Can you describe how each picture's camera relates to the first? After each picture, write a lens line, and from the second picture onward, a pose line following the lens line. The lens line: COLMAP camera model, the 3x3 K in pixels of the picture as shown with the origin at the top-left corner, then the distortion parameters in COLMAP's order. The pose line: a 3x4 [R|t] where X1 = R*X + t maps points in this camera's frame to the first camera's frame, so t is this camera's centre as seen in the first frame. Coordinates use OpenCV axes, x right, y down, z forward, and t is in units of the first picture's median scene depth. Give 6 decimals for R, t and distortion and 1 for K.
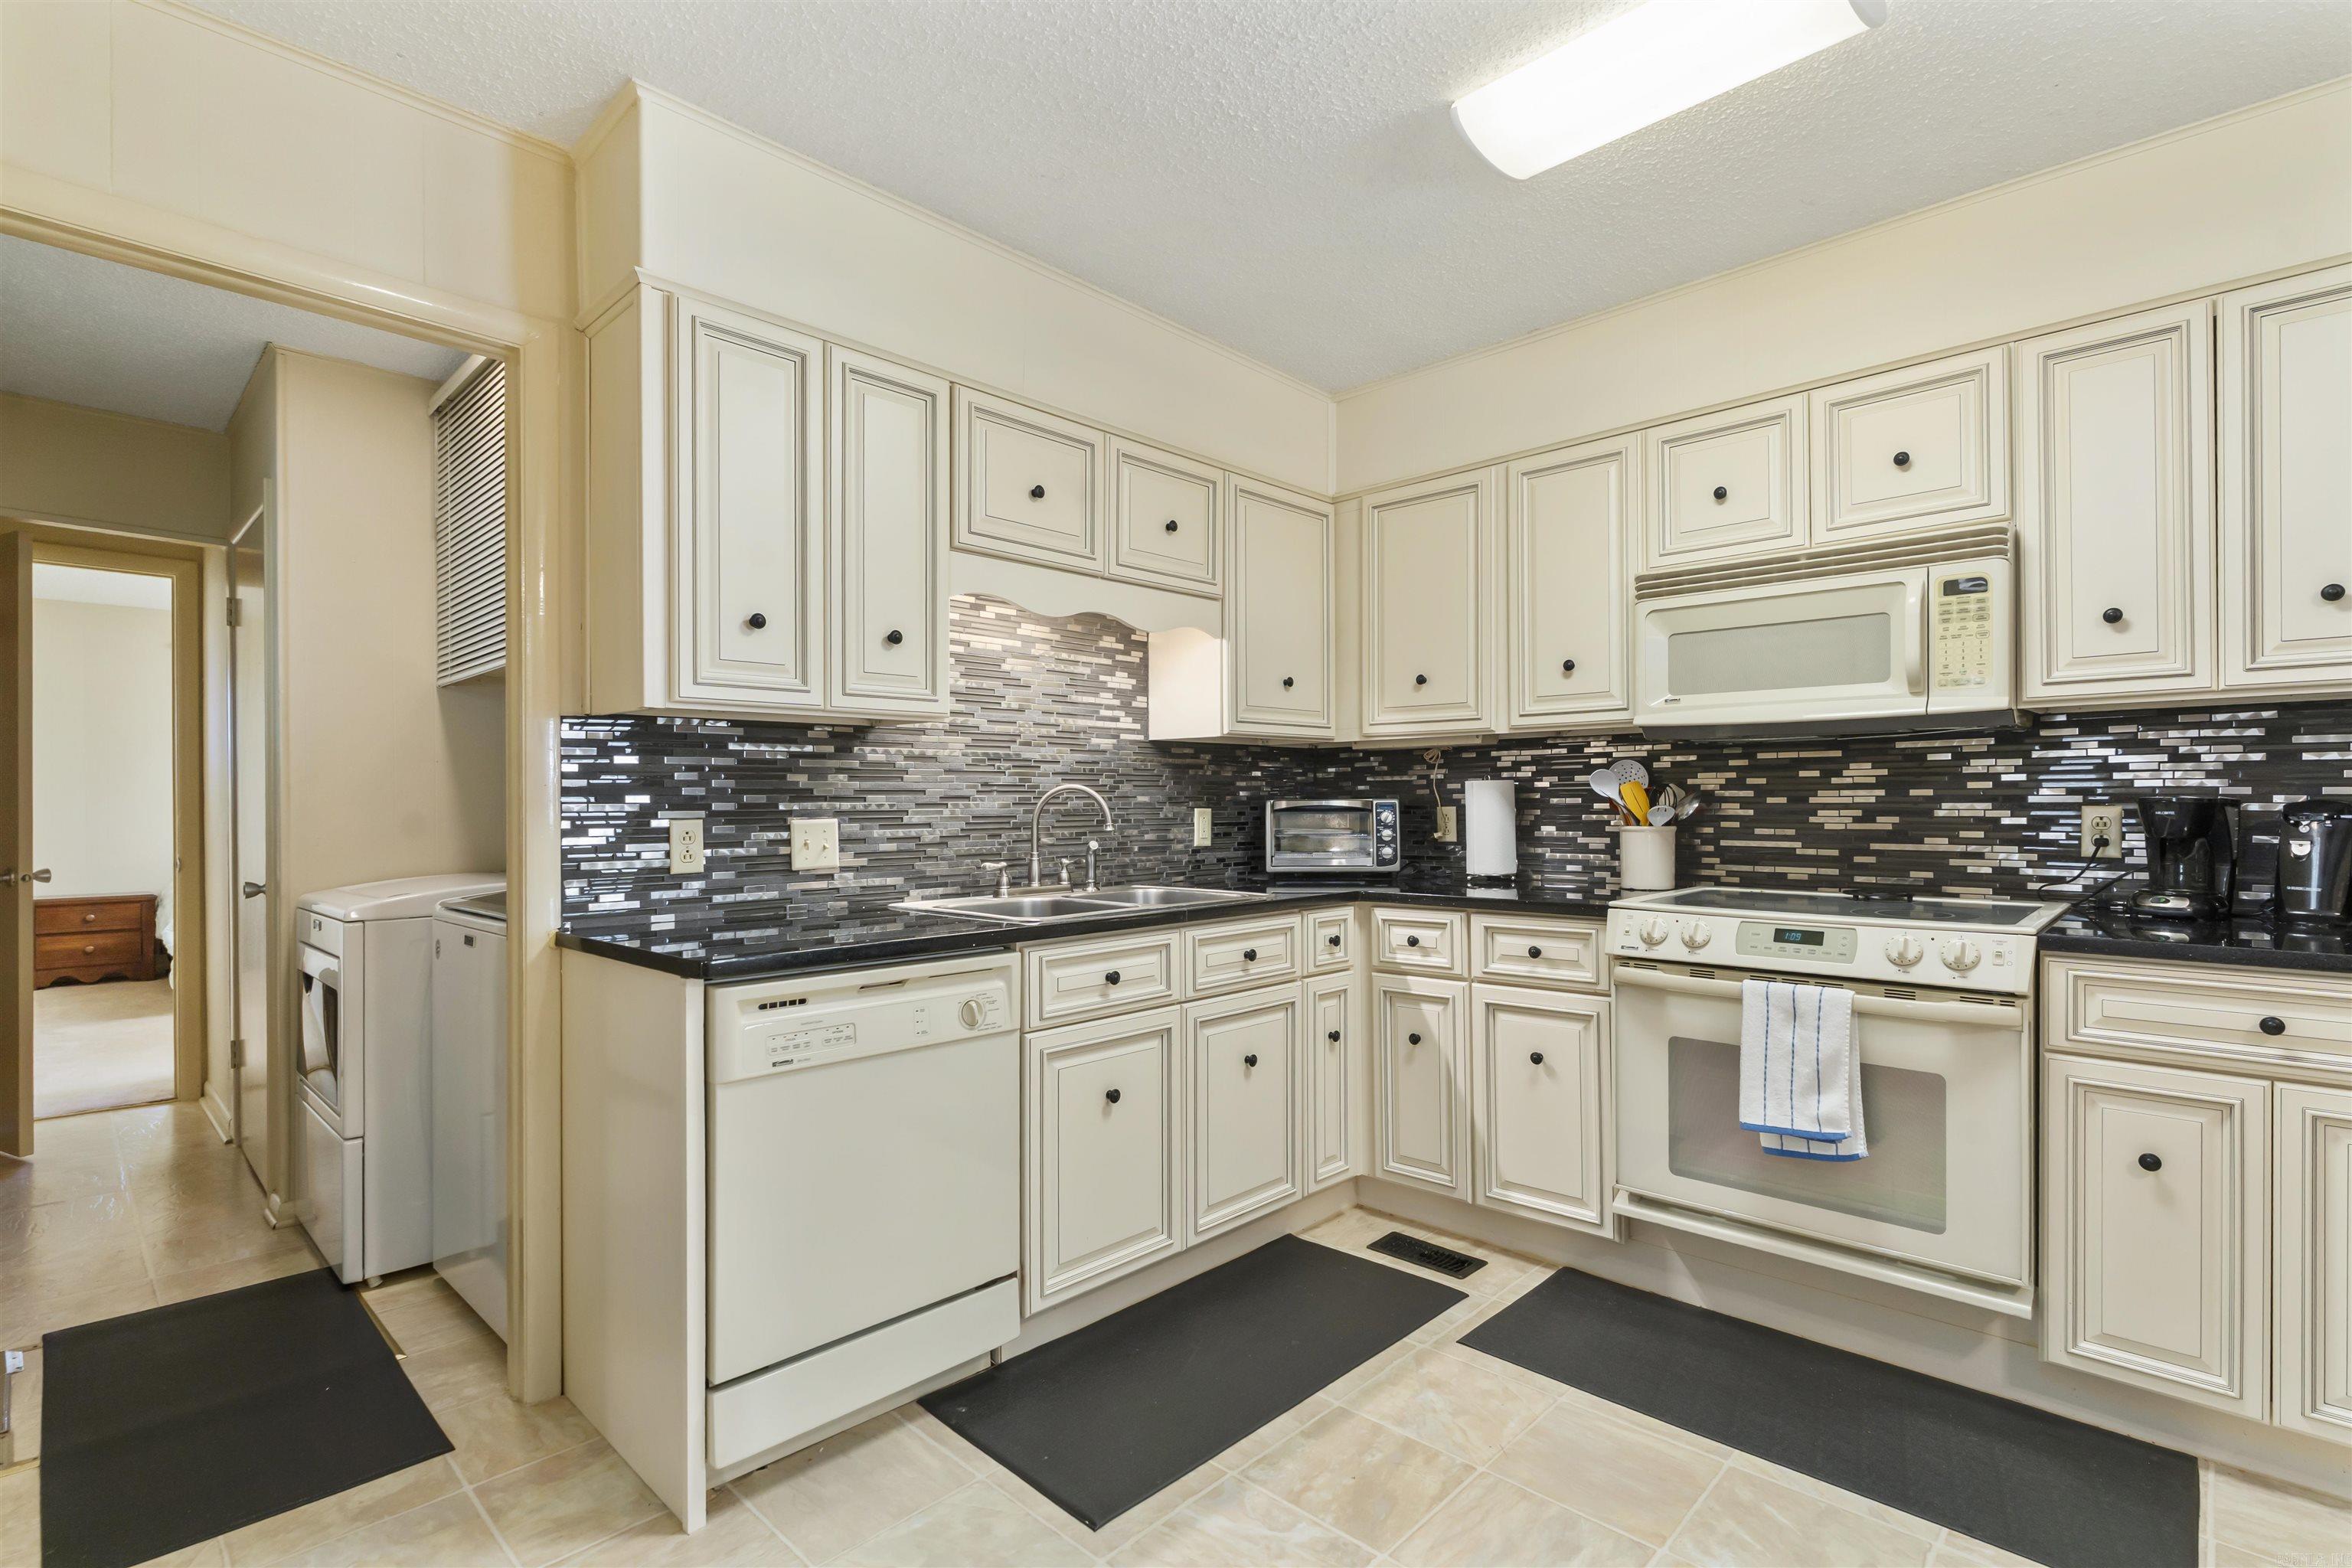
lens RADIAL K [[1105.4, 0, 1175.8], [0, 1105.4, 796.8], [0, 0, 1]] dist [0.000498, 0.000196]
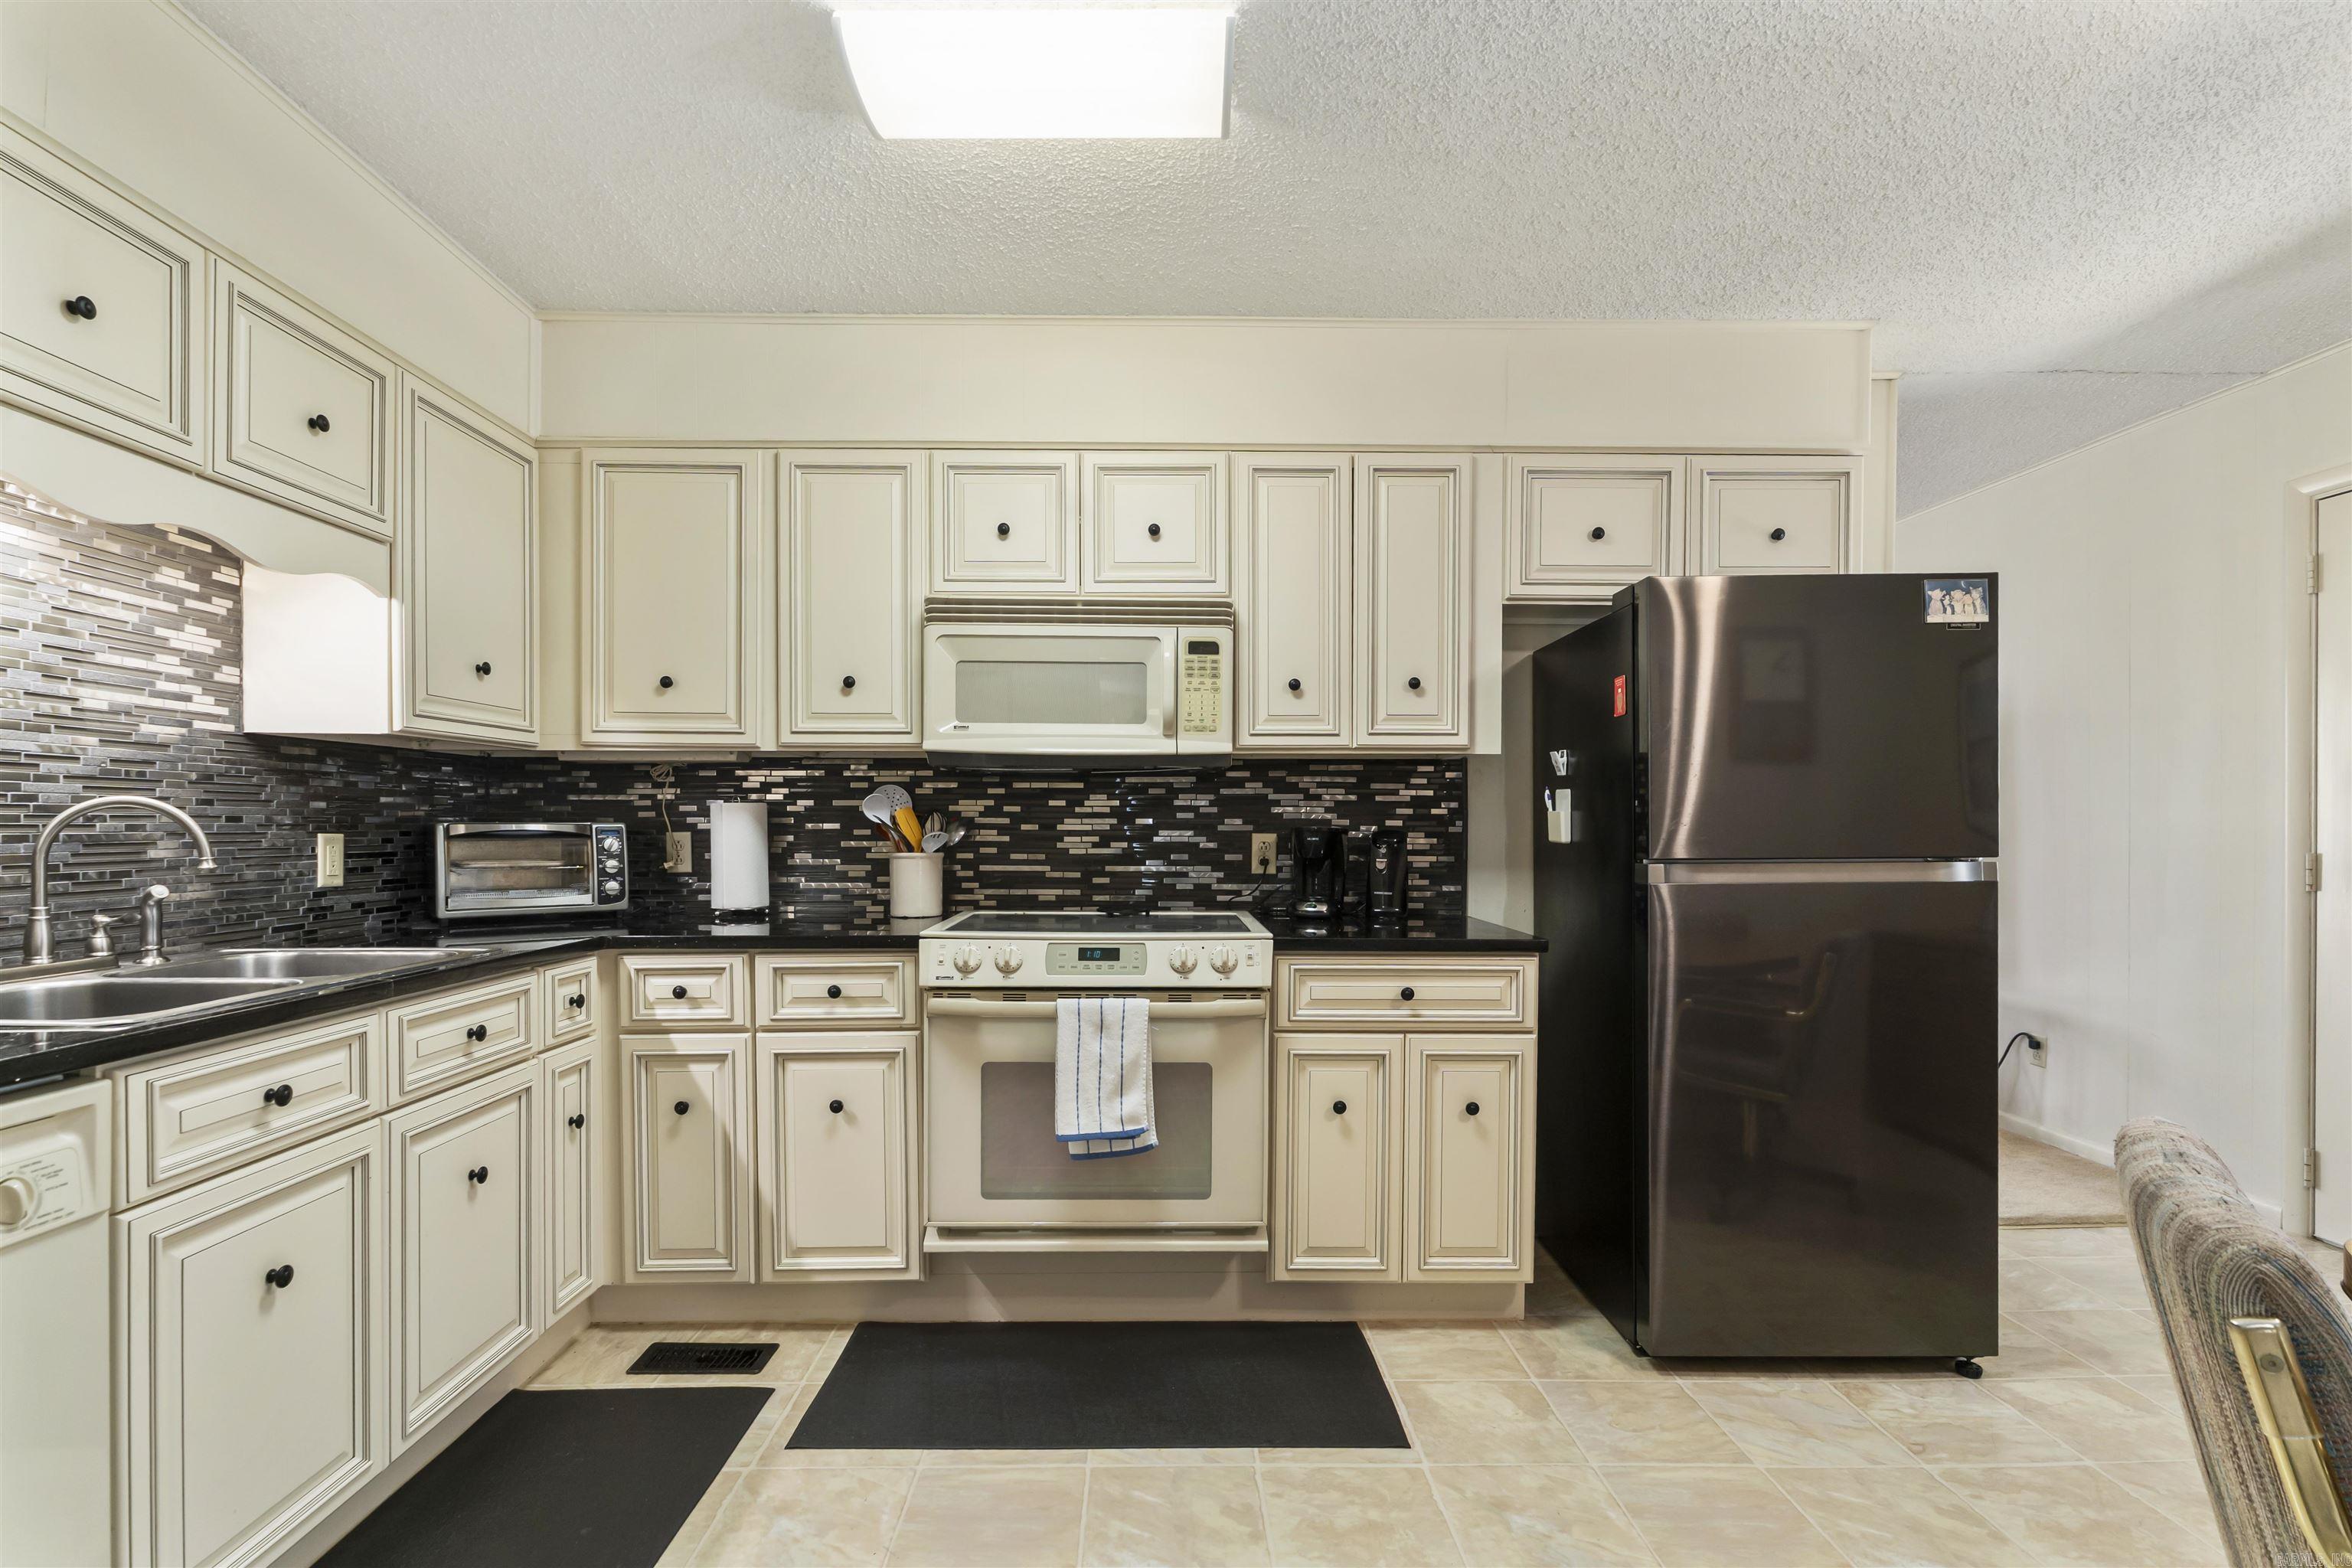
lens RADIAL K [[1116.4, 0, 1169.1], [0, 1116.4, 835.2], [0, 0, 1]] dist [-0.001297, -0.000236]
pose [[0.708976, 0.000362, 0.705233, -0.126395], [-0.009567, 0.999913, 0.009104, -0.000340], [-0.705168, -0.013201, 0.708917, 0.142924]]
